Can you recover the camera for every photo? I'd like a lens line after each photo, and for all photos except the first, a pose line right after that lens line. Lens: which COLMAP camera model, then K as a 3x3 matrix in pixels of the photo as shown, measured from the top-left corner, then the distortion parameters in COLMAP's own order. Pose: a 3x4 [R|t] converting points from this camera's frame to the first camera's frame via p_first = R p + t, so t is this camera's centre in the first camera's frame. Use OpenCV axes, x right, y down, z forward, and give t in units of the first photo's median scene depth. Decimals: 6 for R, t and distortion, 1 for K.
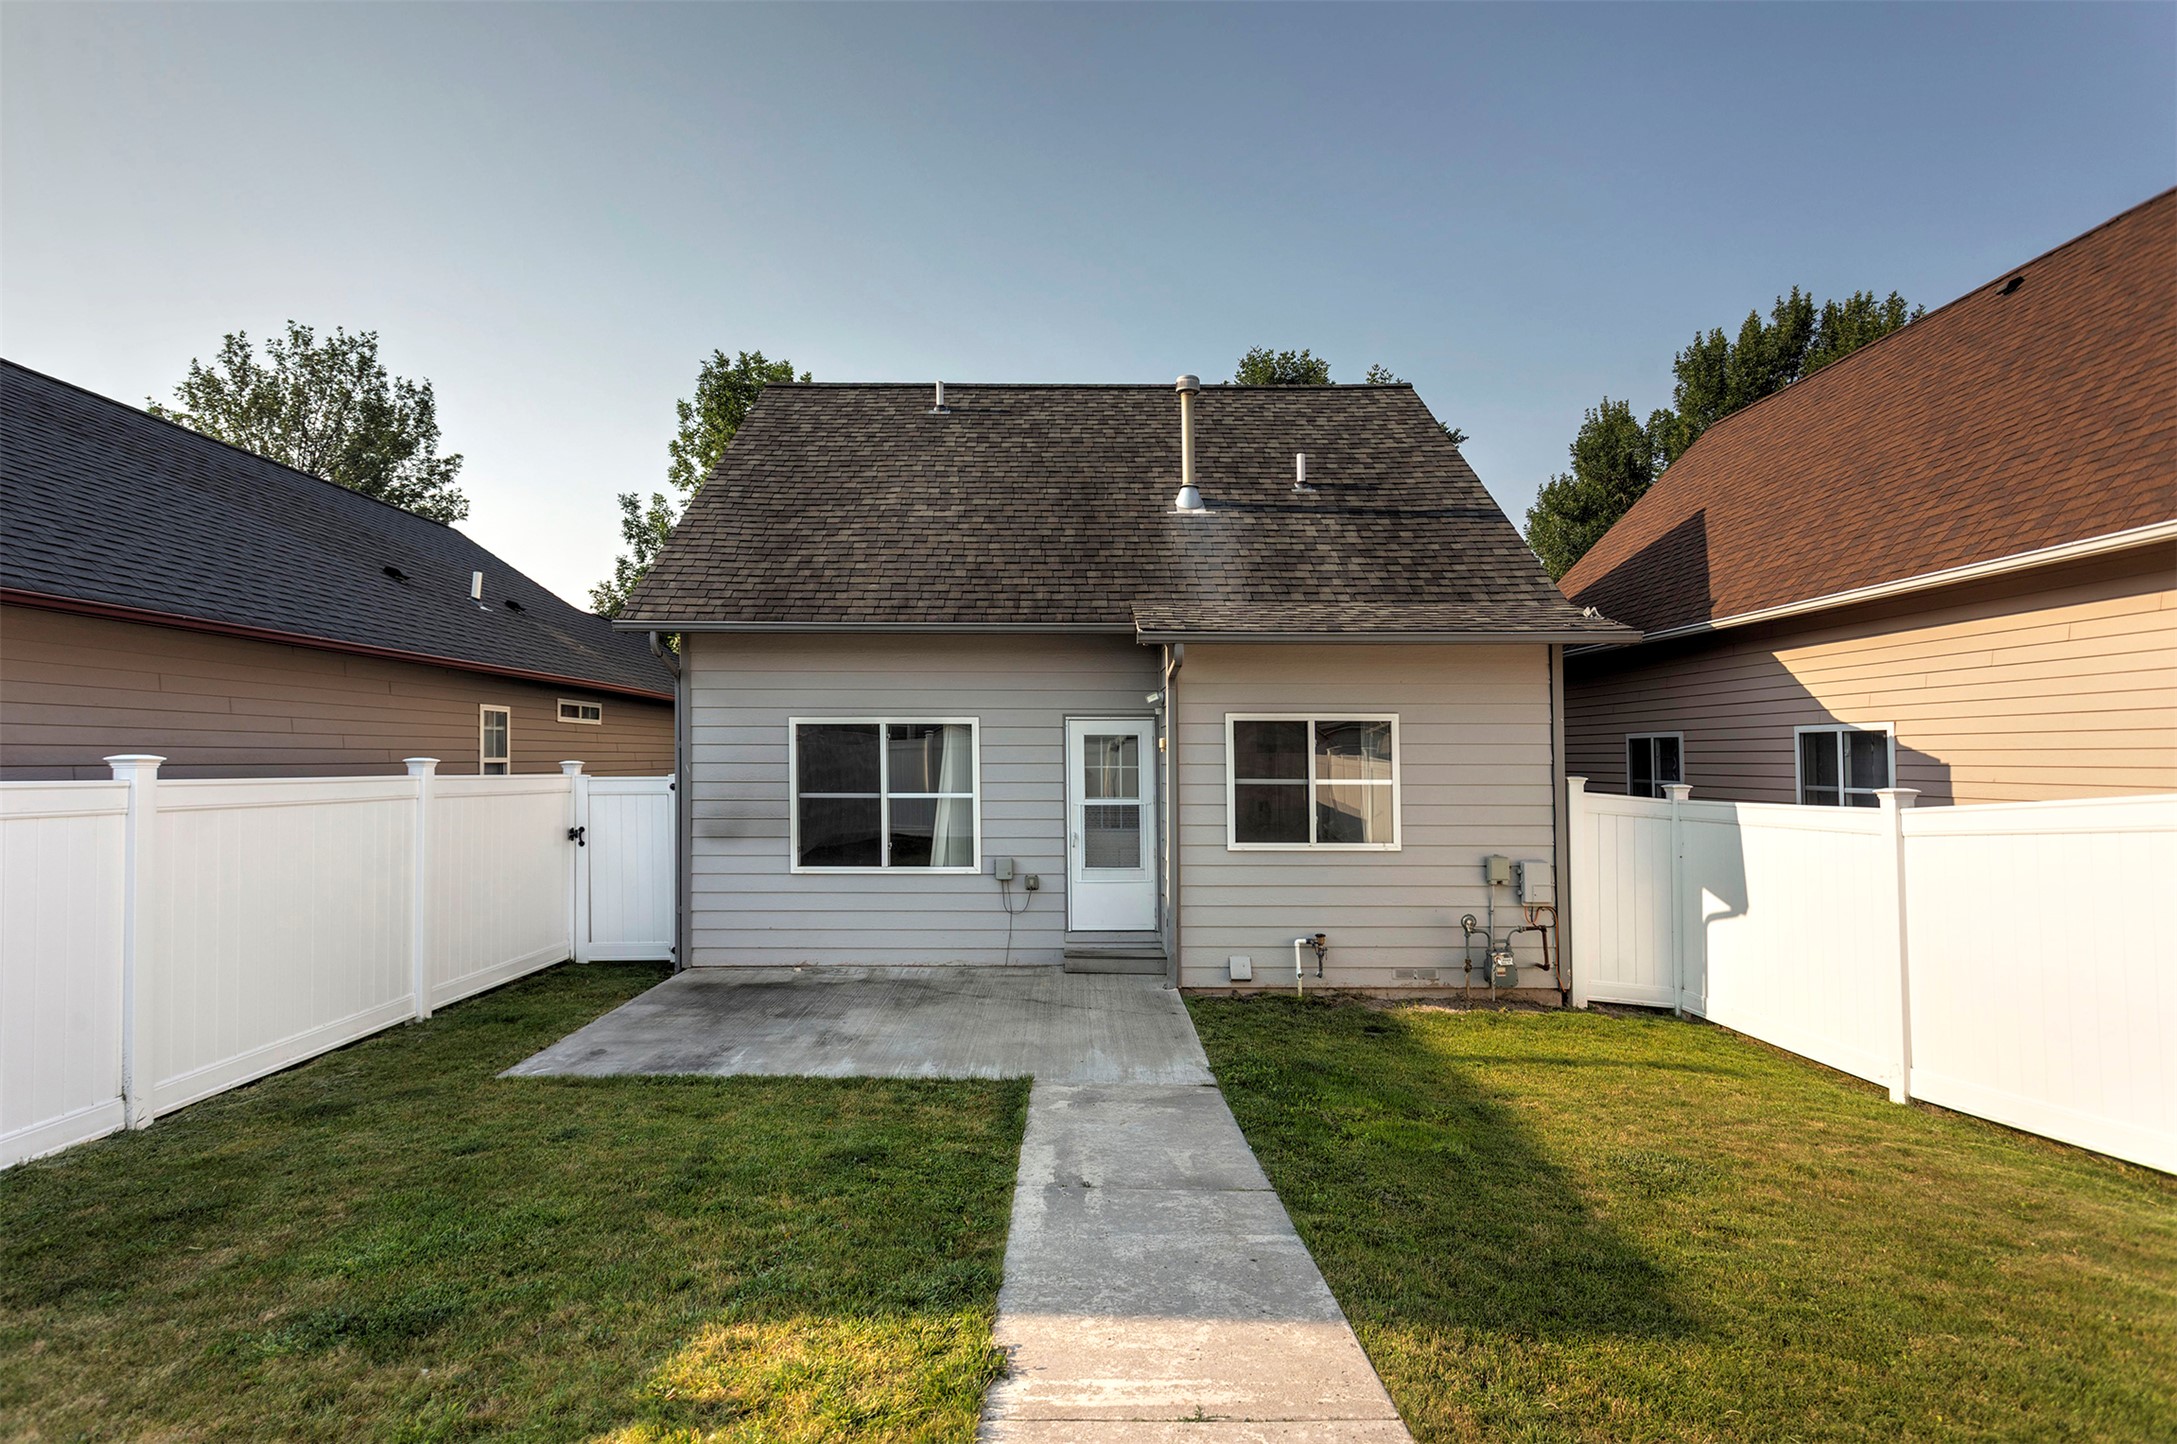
lens RADIAL K [[1039.7, 0, 1038.8], [0, 1039.7, 735.1], [0, 0, 1]] dist [0.002814, 0.001082]
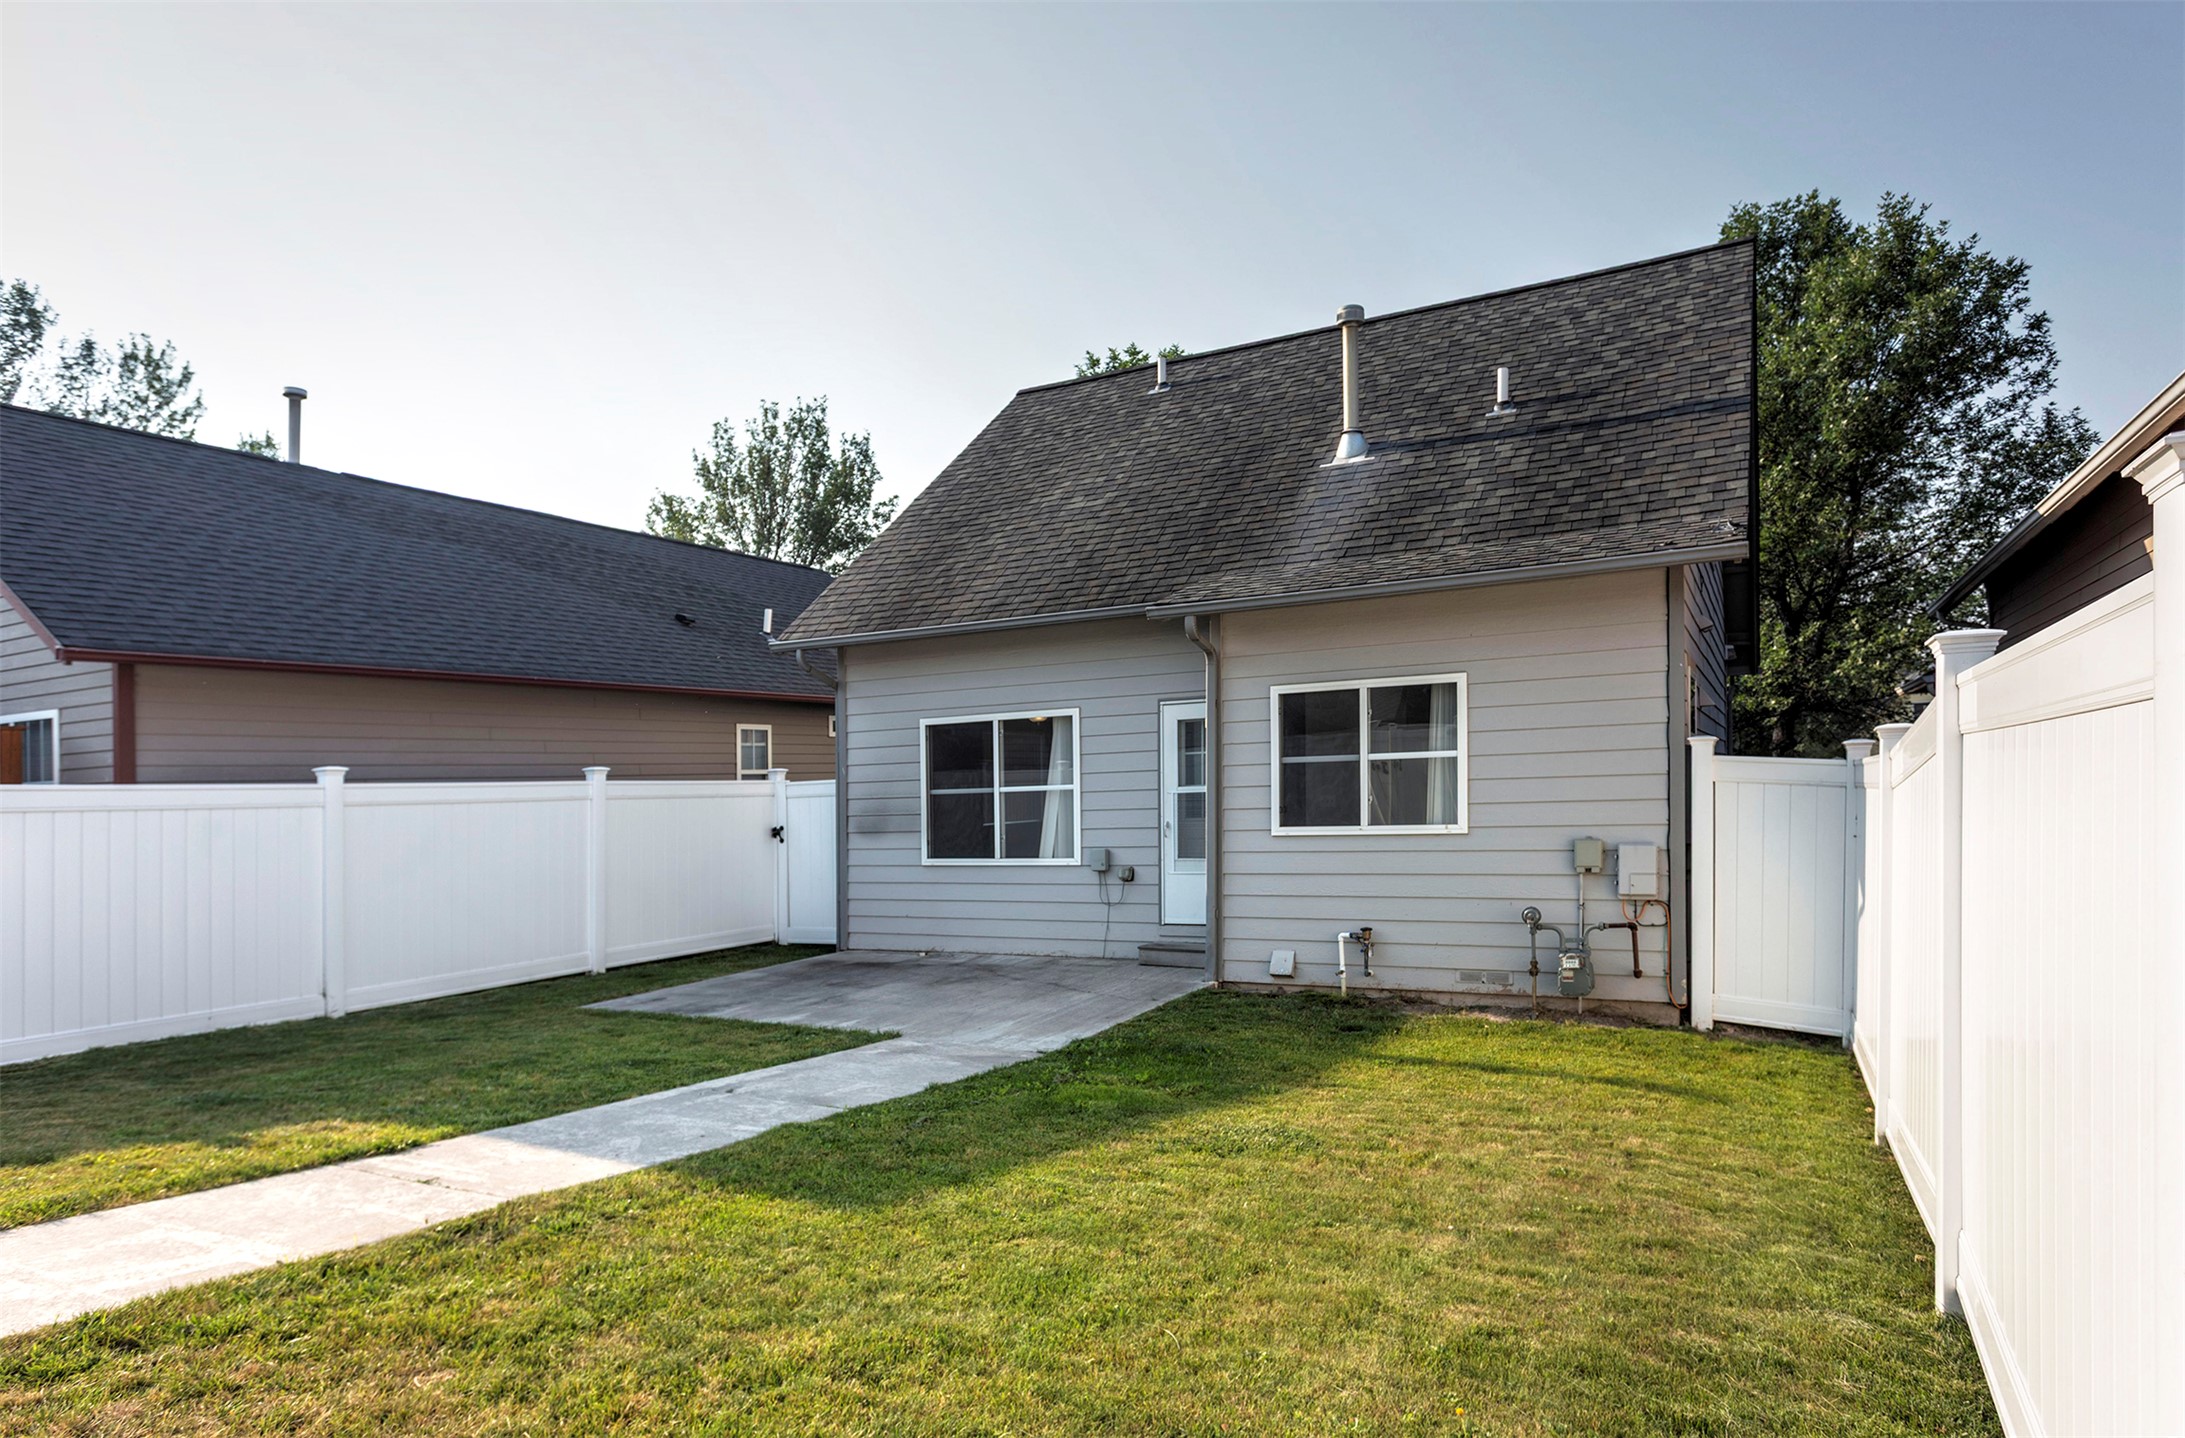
lens RADIAL K [[1187.8, 0, 1096.0], [0, 1187.8, 771.5], [0, 0, 1]] dist [0.004539, -0.002759]
pose [[0.890118, -0.038144, -0.454131, 0.482212], [0.047127, 0.998853, 0.008475, 0.035310], [0.453287, -0.028945, 0.890894, -0.002978]]
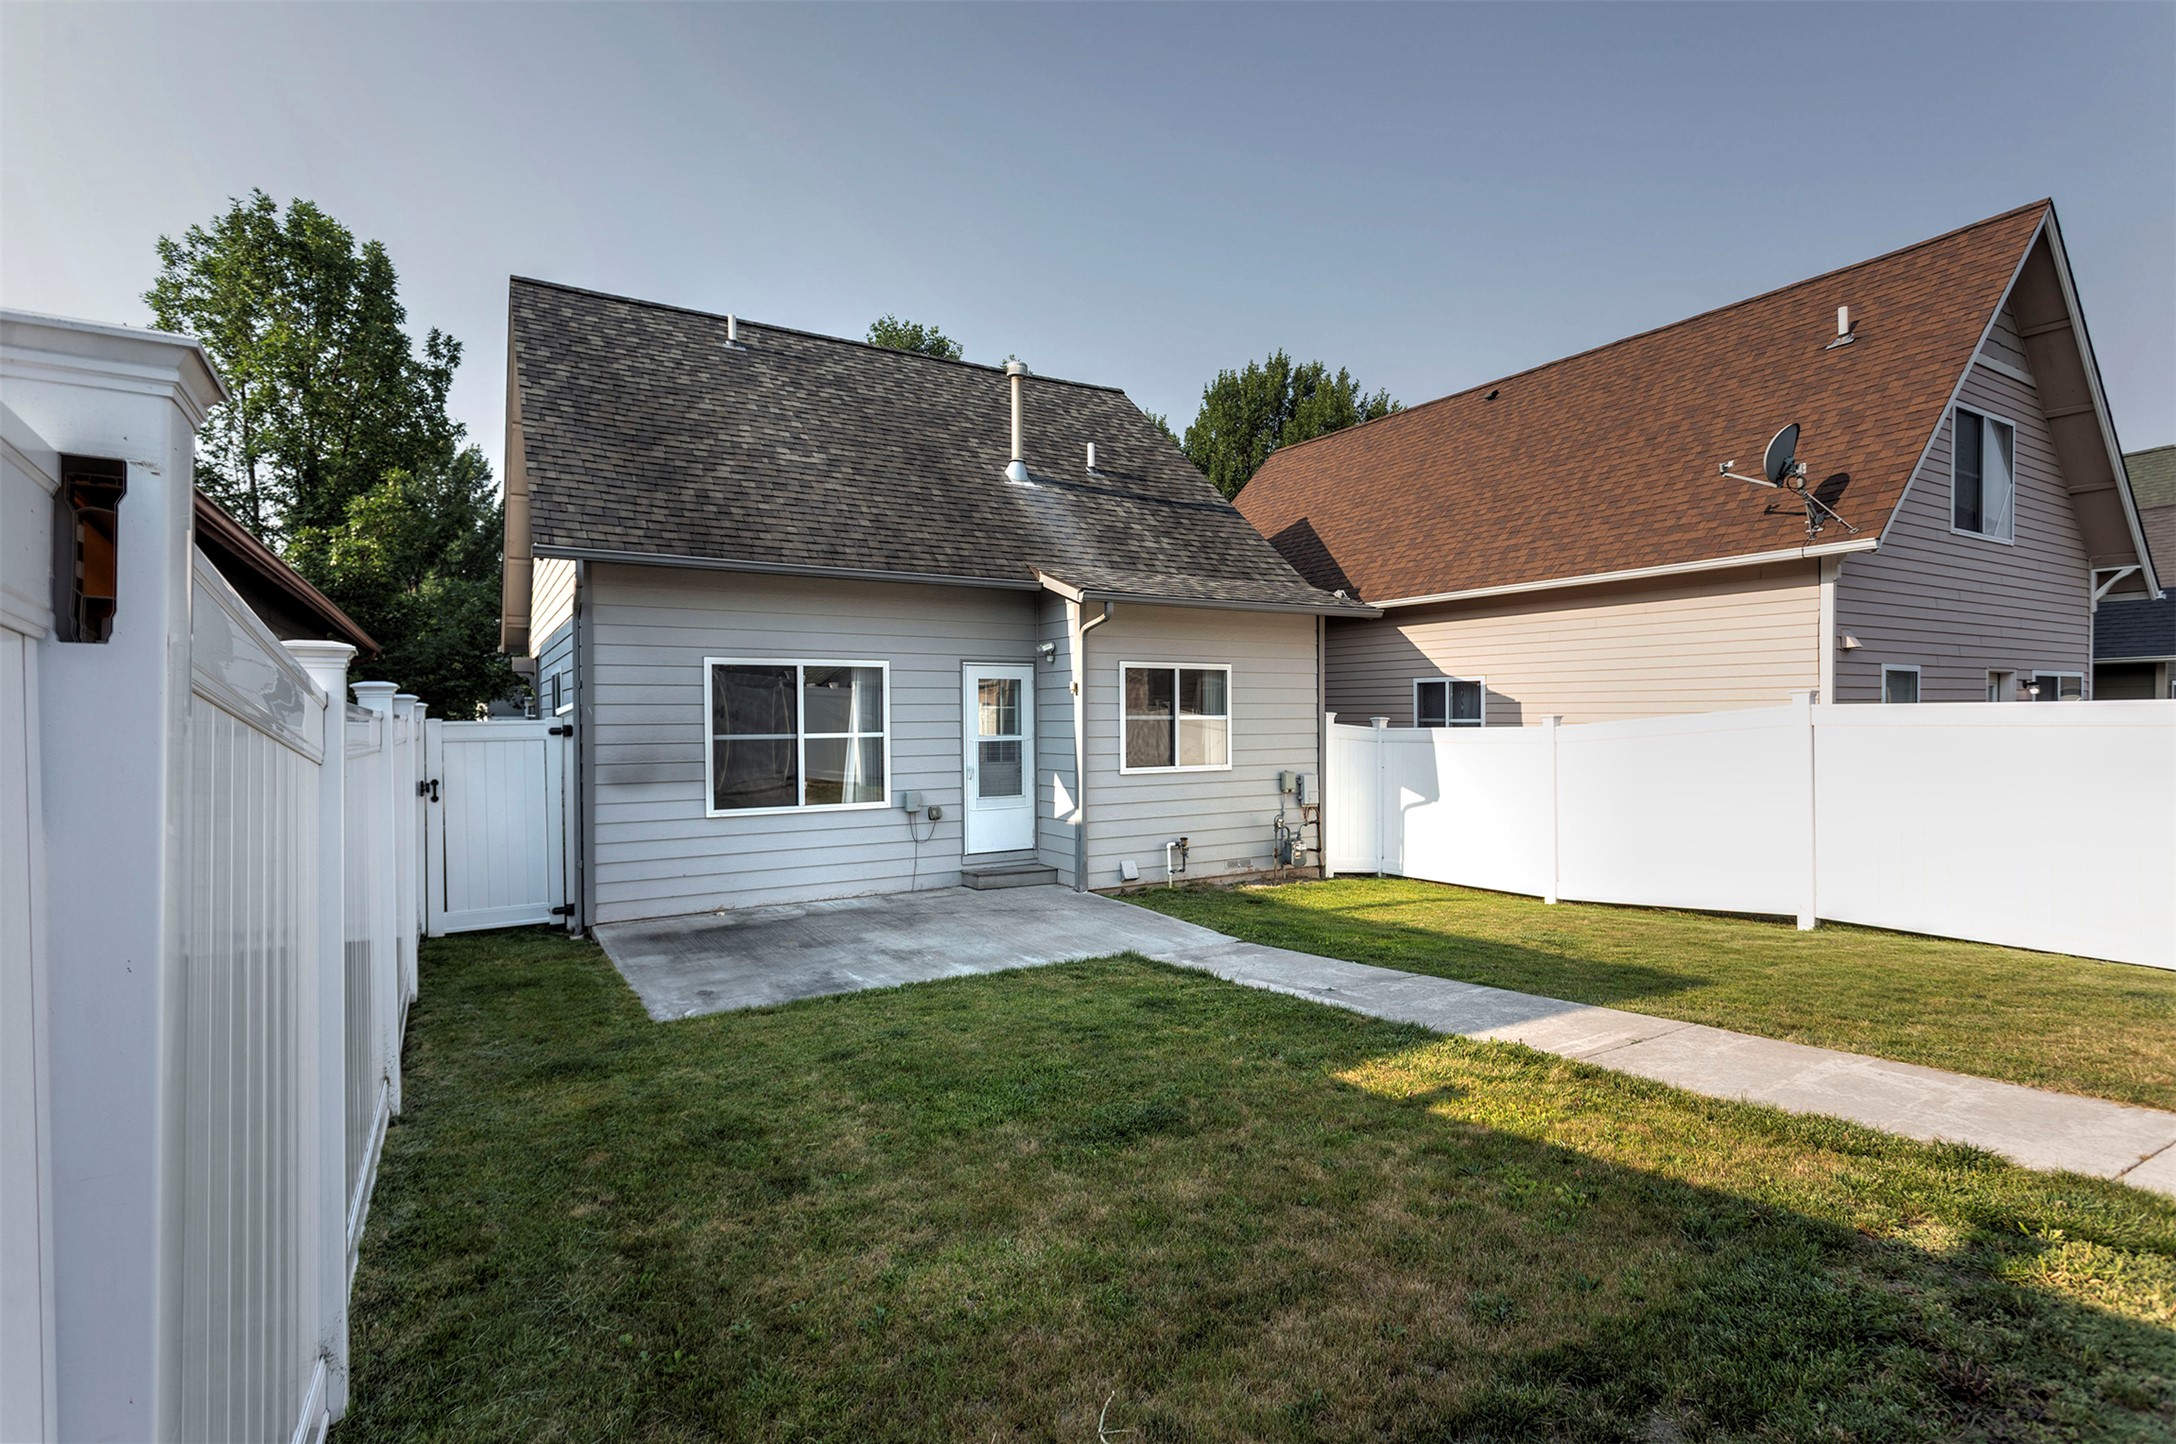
lens RADIAL K [[1039.2, 0, 1083.2], [0, 1039.2, 712.4], [0, 0, 1]] dist [0.002814, 0.001082]
pose [[0.855215, -0.005547, 0.518243, -0.445186], [-0.006042, 0.999768, 0.020671, 0.012502], [-0.518238, -0.020810, 0.854983, -0.013074]]
